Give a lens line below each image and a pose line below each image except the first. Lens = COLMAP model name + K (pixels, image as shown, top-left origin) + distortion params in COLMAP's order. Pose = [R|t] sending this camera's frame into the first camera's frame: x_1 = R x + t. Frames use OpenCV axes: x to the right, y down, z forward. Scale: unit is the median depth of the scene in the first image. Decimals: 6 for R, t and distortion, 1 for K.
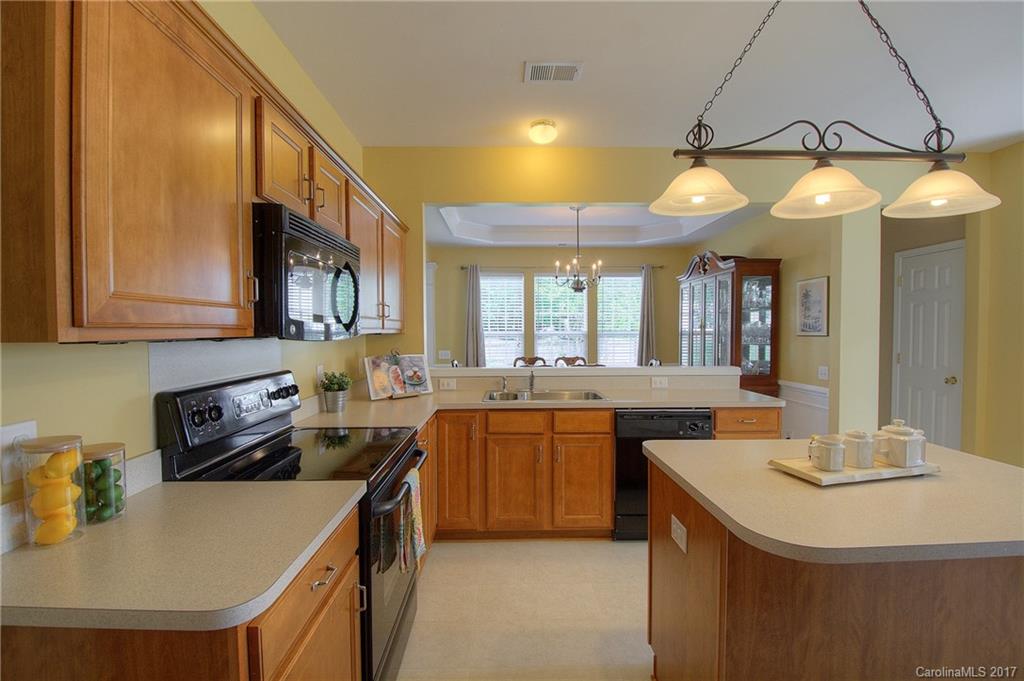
lens RADIAL K [[455.5, 0, 491.6], [0, 455.5, 343.1], [0, 0, 1]] dist [0.000620, -0.014648]
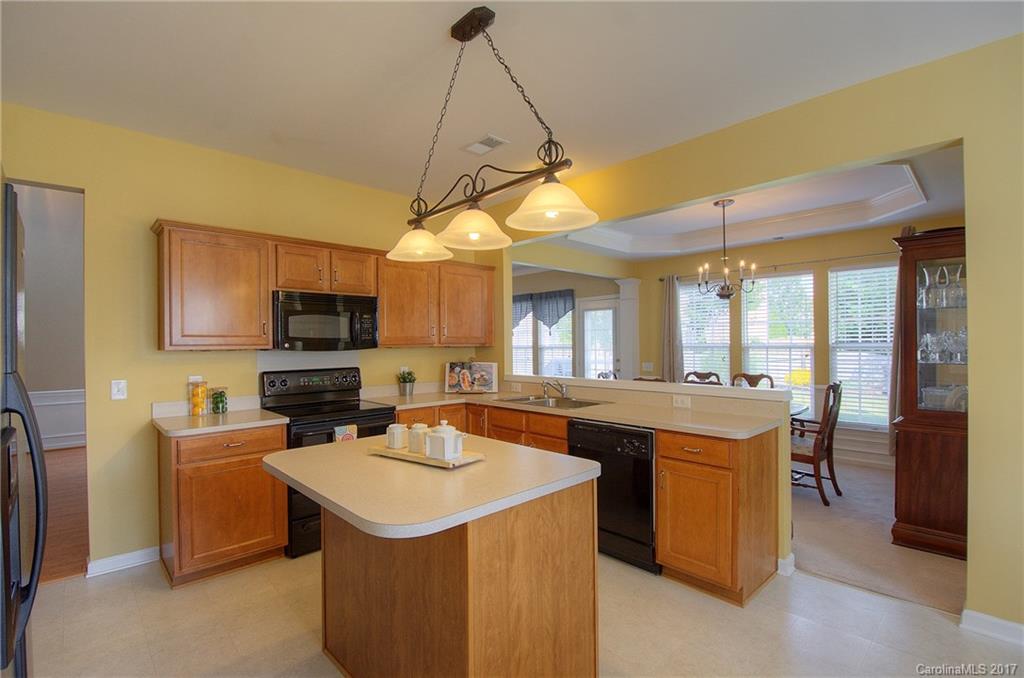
lens RADIAL K [[455.5, 0, 491.6], [0, 455.5, 341.6], [0, 0, 1]] dist [0.000620, -0.014648]
pose [[0.668293, -0.005767, -0.743876, 0.844731], [-0.014929, 0.999665, -0.021162, -0.008107], [0.743748, 0.025248, 0.667983, 0.123458]]
